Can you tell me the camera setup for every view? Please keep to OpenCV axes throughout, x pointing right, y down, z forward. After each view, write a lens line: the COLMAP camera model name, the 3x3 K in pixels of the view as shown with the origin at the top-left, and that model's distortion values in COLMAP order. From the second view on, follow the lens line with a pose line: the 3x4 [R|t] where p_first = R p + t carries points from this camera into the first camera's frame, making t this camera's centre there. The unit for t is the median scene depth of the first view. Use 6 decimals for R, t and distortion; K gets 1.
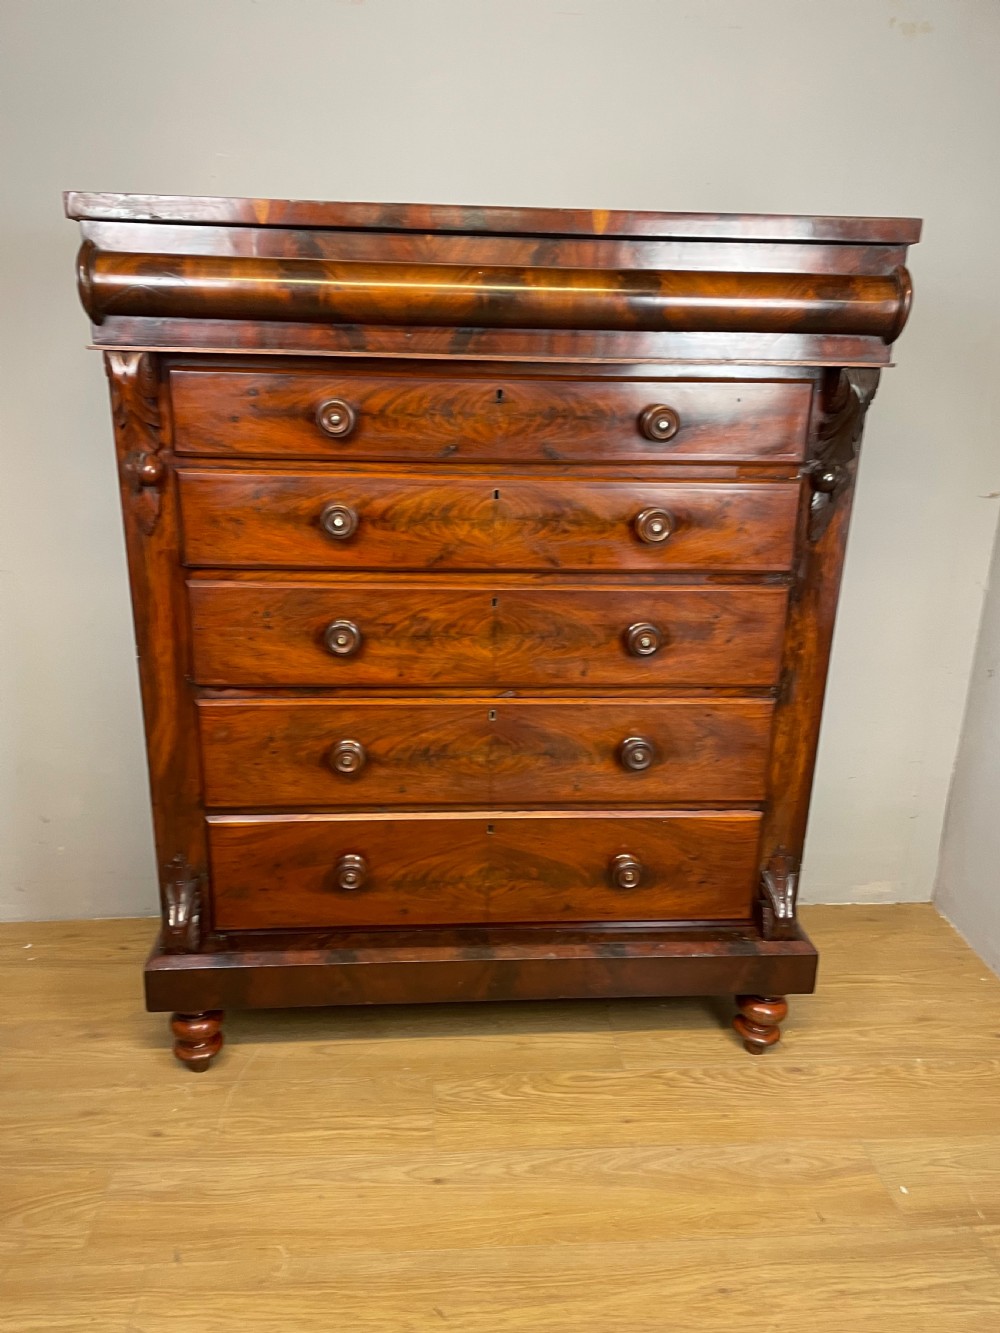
lens RADIAL K [[1010.1, 0, 487.9], [0, 1010.1, 667.2], [0, 0, 1]] dist [0.094518, -0.118136]
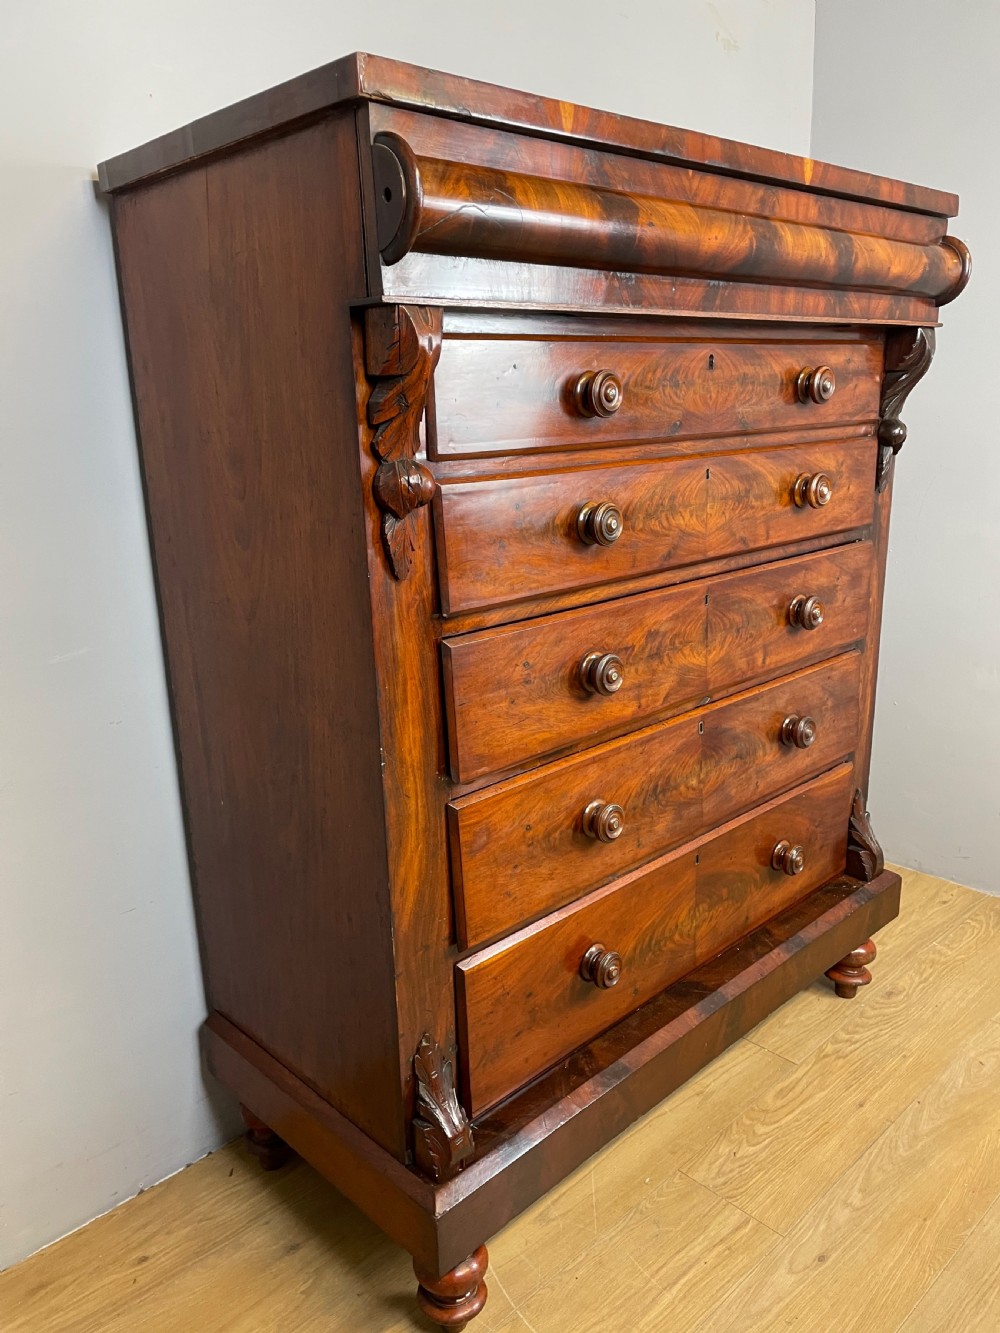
lens RADIAL K [[1020.6, 0, 498.0], [0, 1020.6, 665.7], [0, 0, 1]] dist [0.096746, -0.121169]
pose [[0.765873, -0.207425, 0.608615, -0.684072], [0.239605, 0.970431, 0.029221, -0.075534], [-0.596680, 0.123448, 0.792927, 0.402578]]
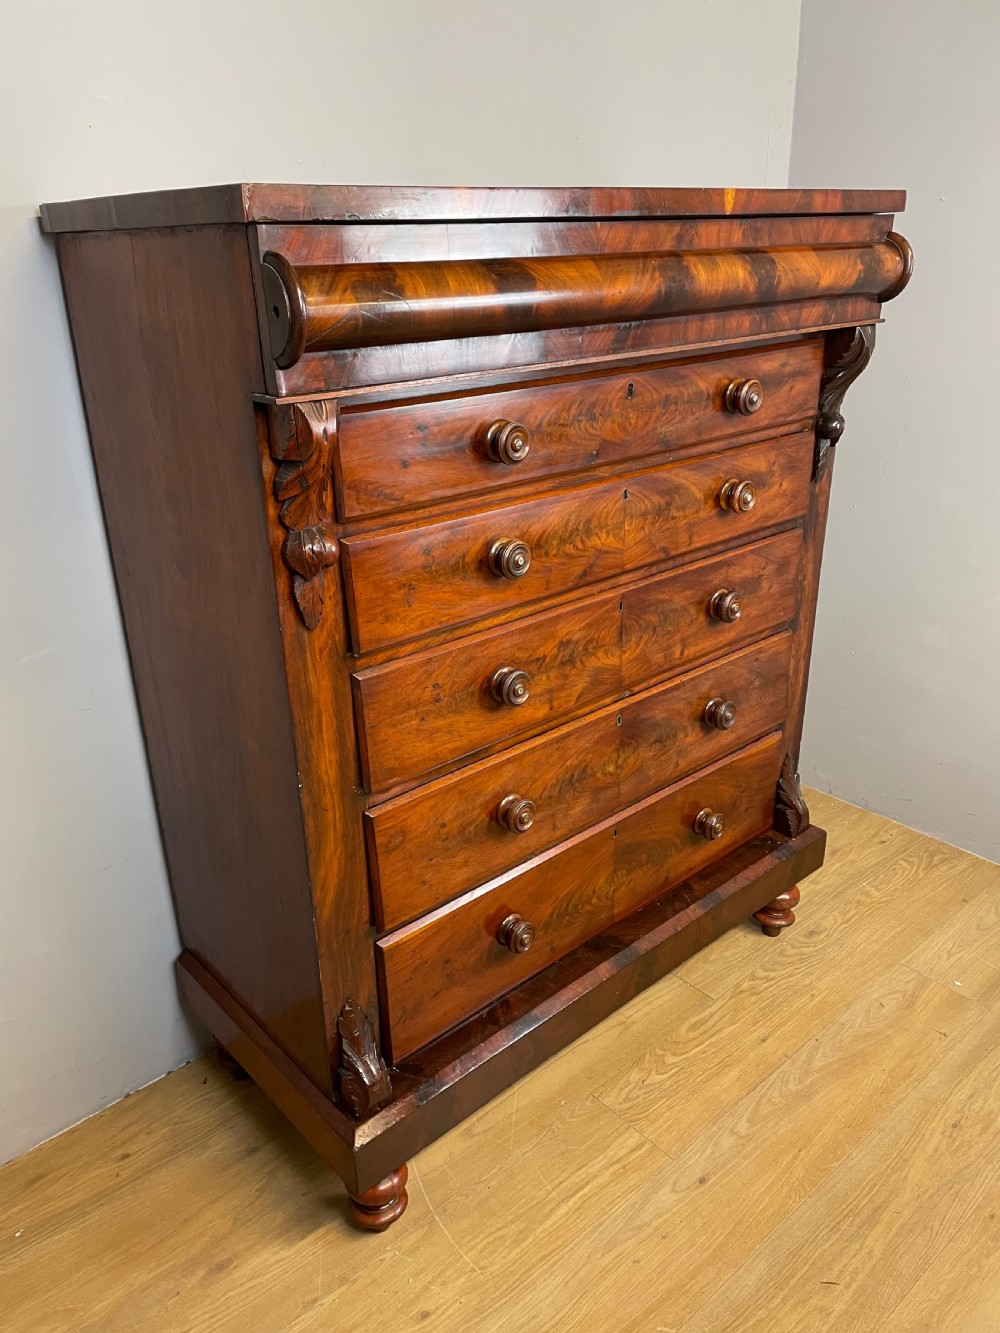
lens RADIAL K [[1017.5, 0, 489.2], [0, 1017.5, 663.0], [0, 0, 1]] dist [0.110218, -0.142999]
pose [[0.795228, -0.270774, 0.542489, -0.622856], [0.225096, 0.962640, 0.150520, -0.183933], [-0.562979, 0.002414, 0.826468, 0.277101]]
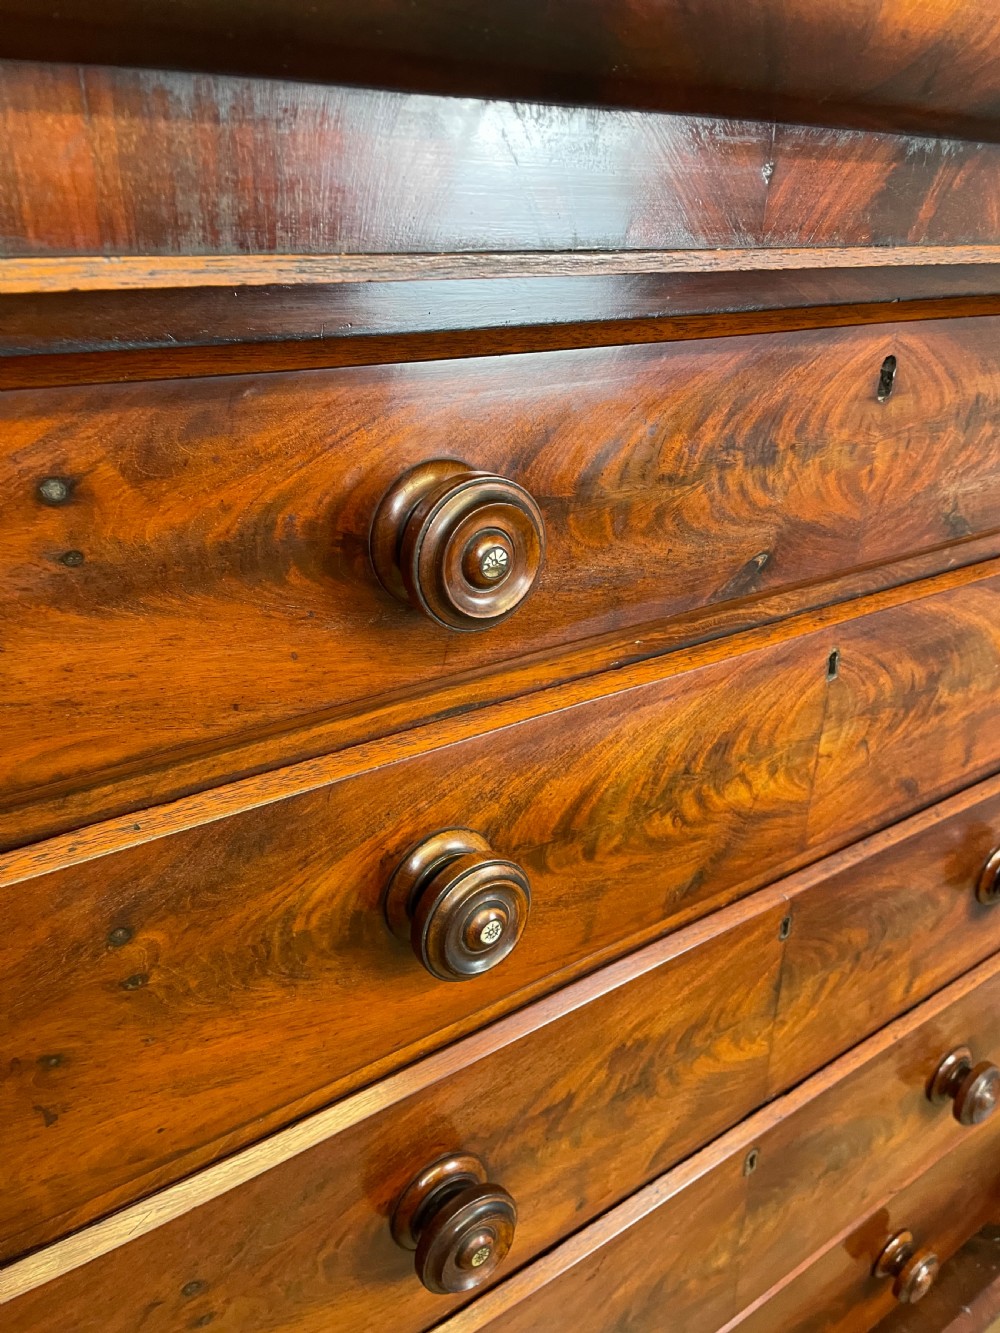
lens RADIAL K [[1017.5, 0, 501.3], [0, 1017.5, 662.6], [0, 0, 1]] dist [0.091570, -0.129148]
pose [[0.853687, -0.221359, 0.471400, -0.236168], [0.160227, 0.972904, 0.166689, -0.236249], [-0.495525, -0.066769, 0.866023, 0.729481]]
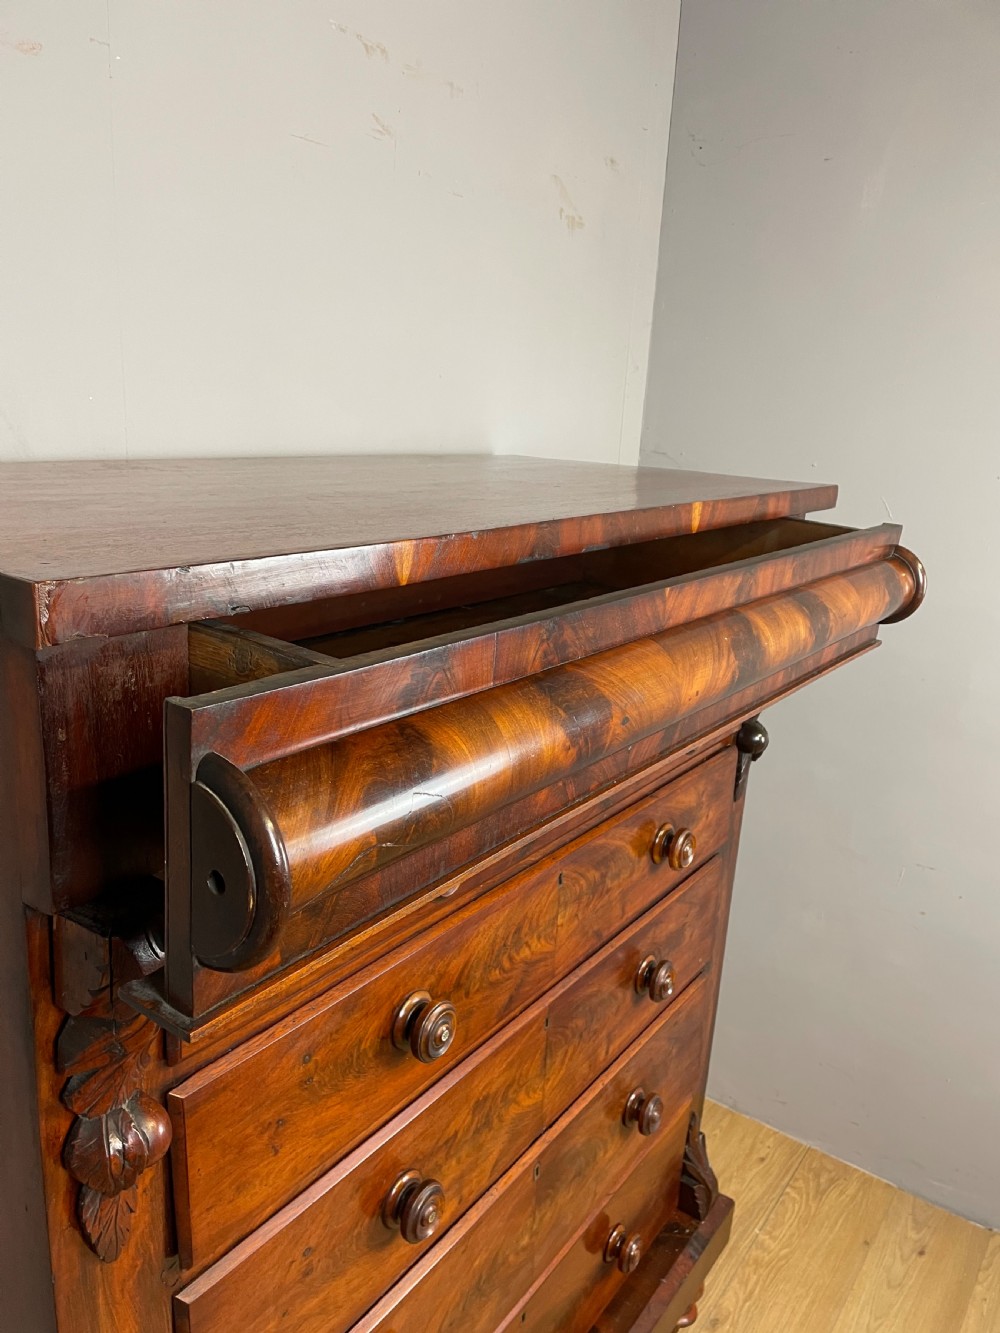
lens RADIAL K [[1020.2, 0, 510.1], [0, 1020.2, 669.8], [0, 0, 1]] dist [0.092514, -0.118950]
pose [[0.622045, -0.192635, 0.758915, -0.489343], [0.194732, 0.976870, 0.088346, -0.361860], [-0.758380, 0.092830, 0.645169, 0.544778]]
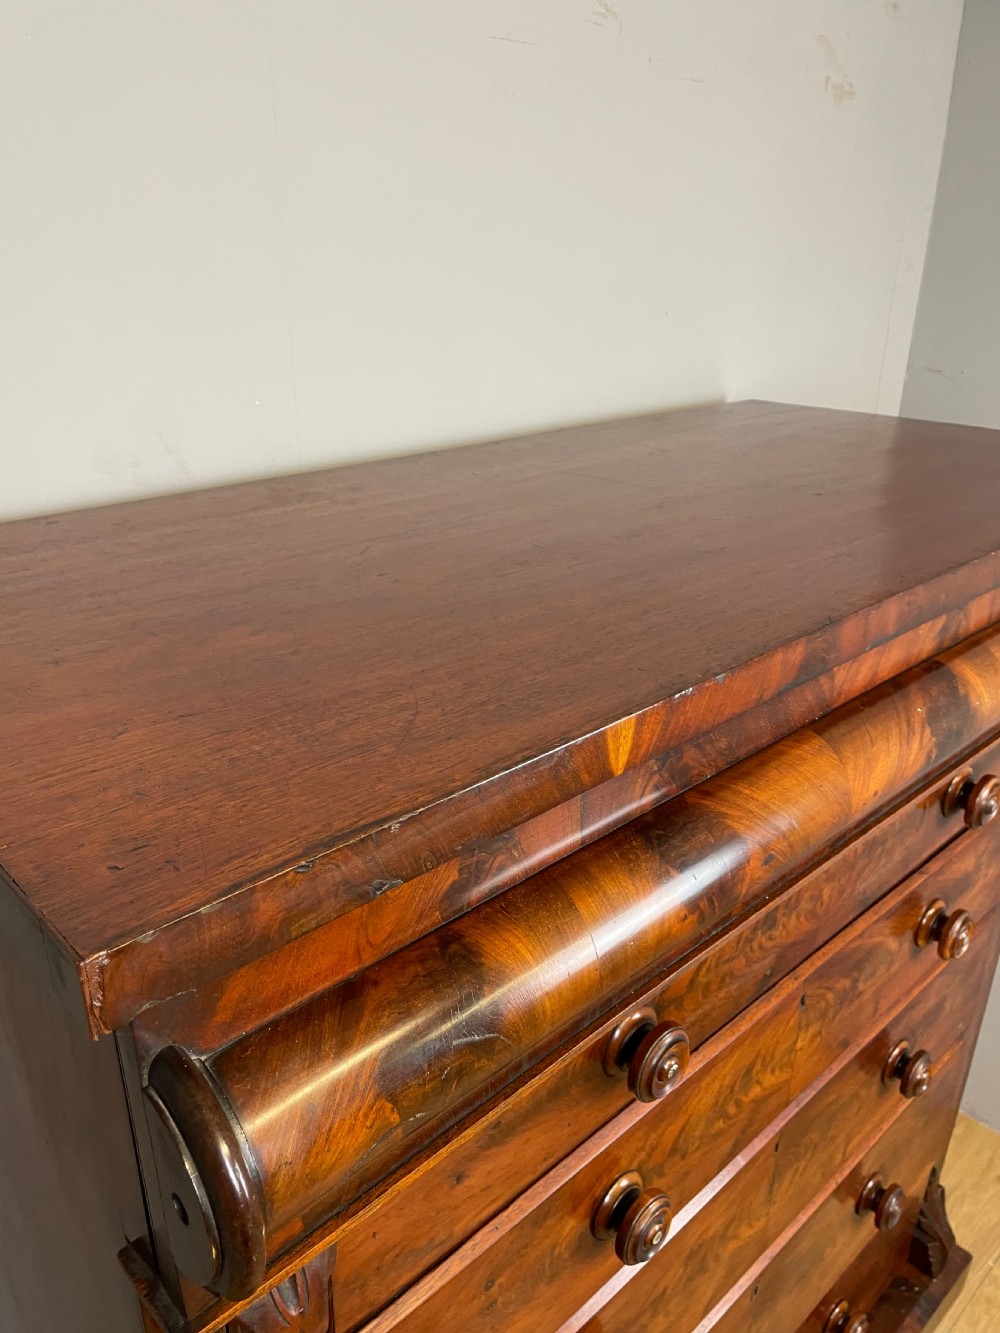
lens RADIAL K [[1025.3, 0, 497.8], [0, 1025.3, 664.1], [0, 0, 1]] dist [0.086807, -0.124011]
pose [[0.769067, -0.262555, 0.582753, -0.384725], [0.199155, 0.964783, 0.171848, -0.459559], [-0.607350, -0.016105, 0.794271, 0.629019]]
